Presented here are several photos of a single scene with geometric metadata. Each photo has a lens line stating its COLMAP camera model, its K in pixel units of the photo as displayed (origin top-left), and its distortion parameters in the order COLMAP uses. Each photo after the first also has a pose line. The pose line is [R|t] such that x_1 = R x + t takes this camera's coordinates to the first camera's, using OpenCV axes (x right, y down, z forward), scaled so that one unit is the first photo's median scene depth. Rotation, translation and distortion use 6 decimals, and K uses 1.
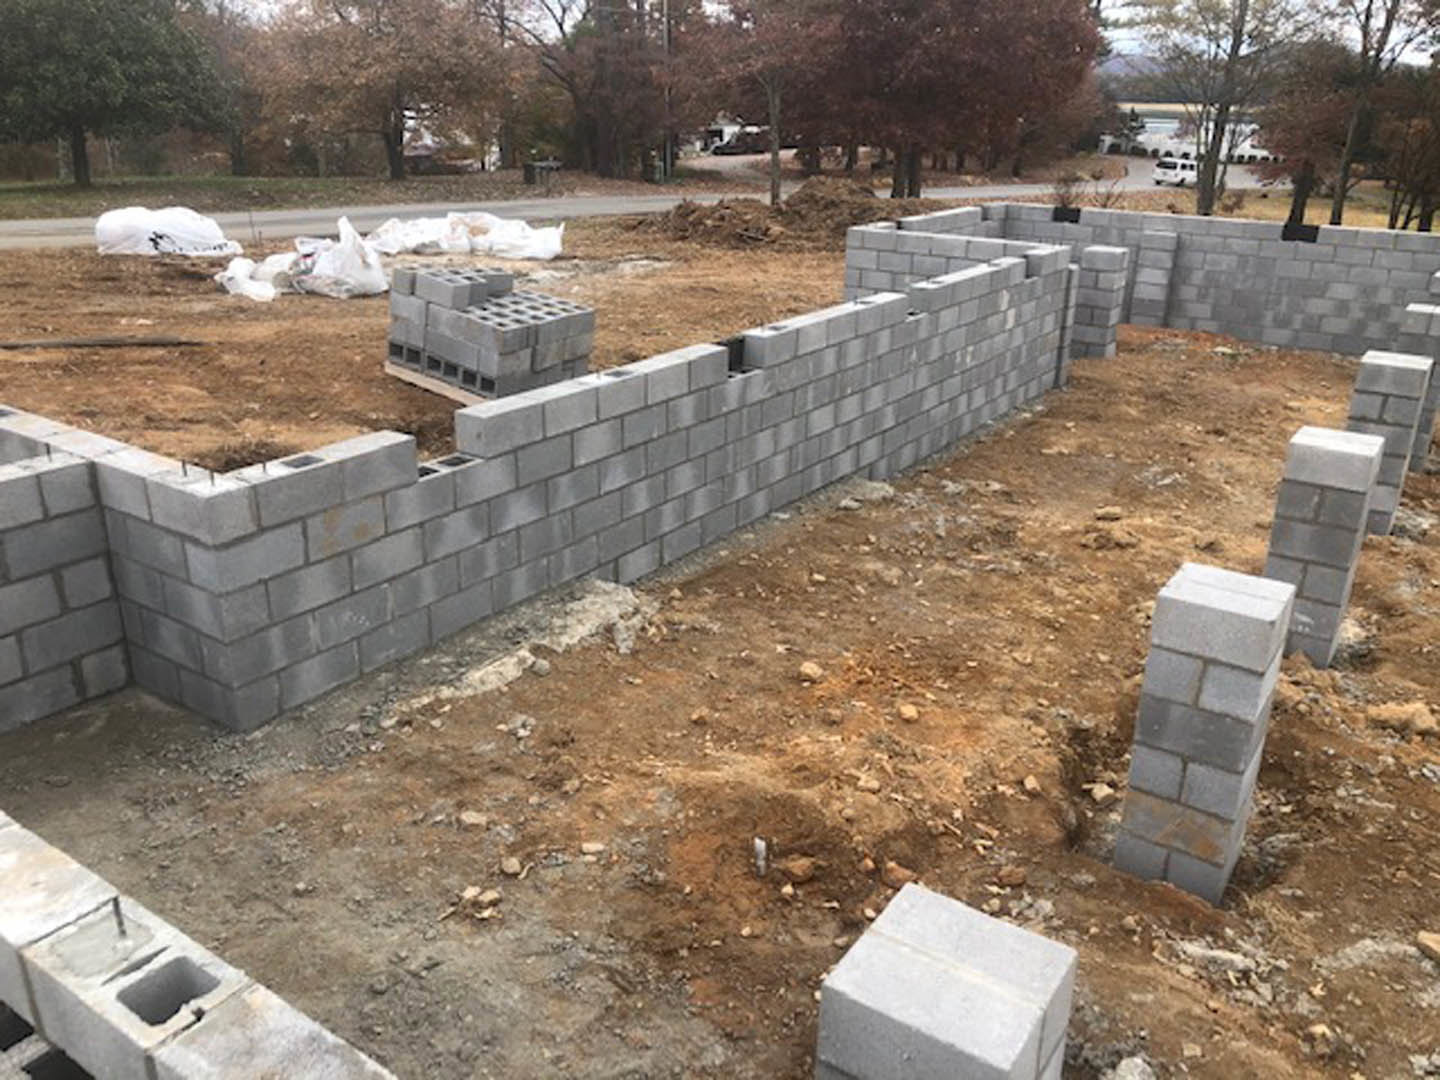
lens RADIAL K [[1243.0, 0, 720.0], [0, 1243.0, 540.0], [0, 0, 1]] dist [0.047178, -0.047288]
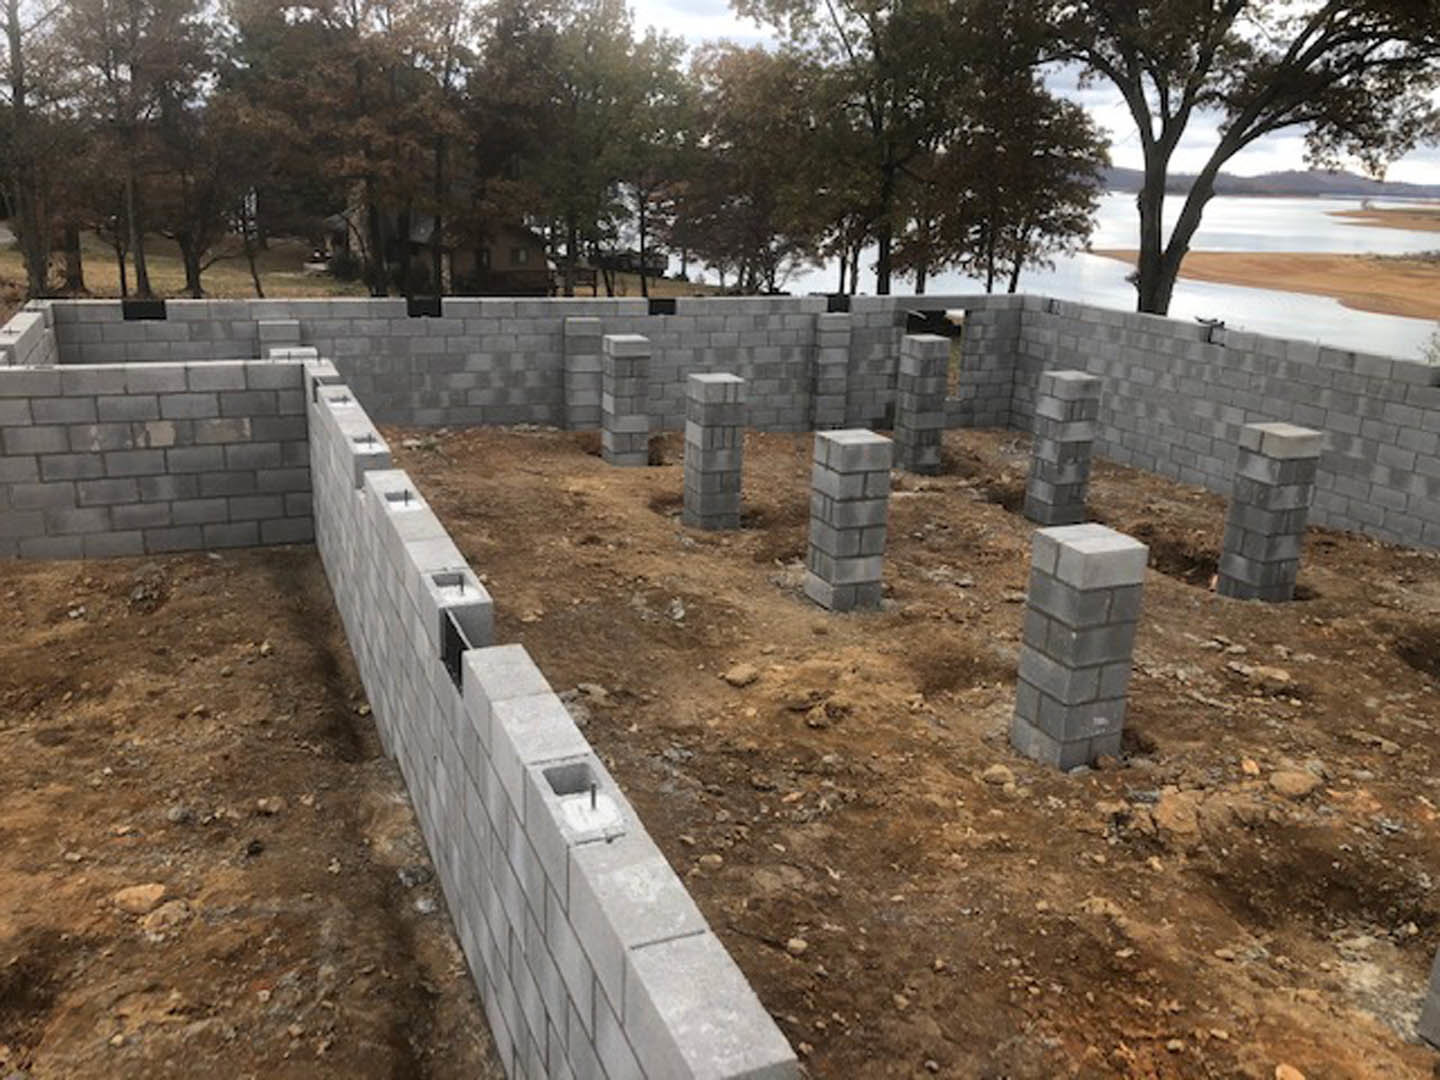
lens RADIAL K [[1243.0, 0, 720.0], [0, 1243.0, 540.0], [0, 0, 1]] dist [0.047178, -0.047288]
pose [[0.554660, -0.252717, 0.792771, -0.287828], [0.285360, 0.952754, 0.104065, -0.177868], [-0.781615, 0.168505, 0.600570, 0.477656]]
